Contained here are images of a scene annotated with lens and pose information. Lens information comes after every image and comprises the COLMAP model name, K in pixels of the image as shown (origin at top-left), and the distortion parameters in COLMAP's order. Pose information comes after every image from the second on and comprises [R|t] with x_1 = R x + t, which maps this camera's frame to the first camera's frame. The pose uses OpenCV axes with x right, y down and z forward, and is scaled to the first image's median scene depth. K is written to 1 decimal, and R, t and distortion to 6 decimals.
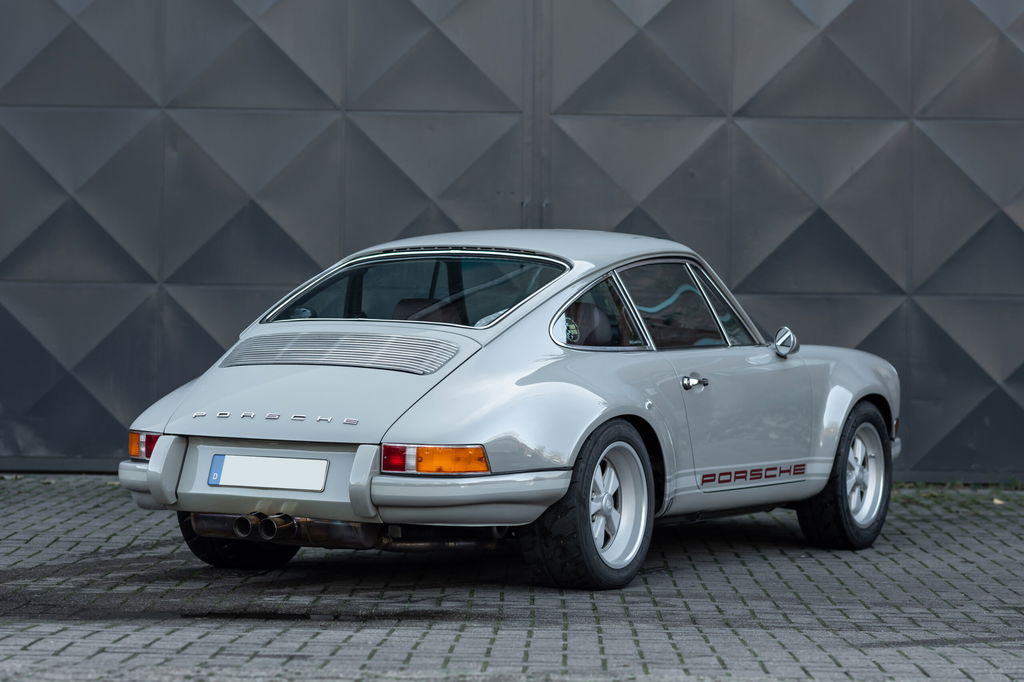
lens RADIAL K [[2499.5, 0, 512.0], [0, 2499.5, 341.0], [0, 0, 1]] dist [-0.025237, -0.284203]
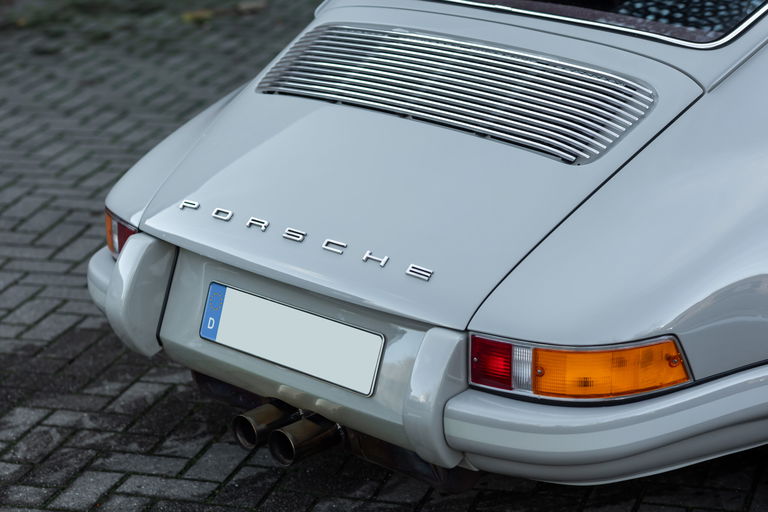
lens RADIAL K [[1874.6, 0, 384.0], [0, 1874.6, 256.0], [0, 0, 1]] dist [-0.025237, -0.284203]
pose [[0.954007, 0.052026, -0.295236, 0.041597], [0.040972, 0.952957, 0.300323, -0.086051], [0.296972, -0.298607, 0.906996, 0.650793]]
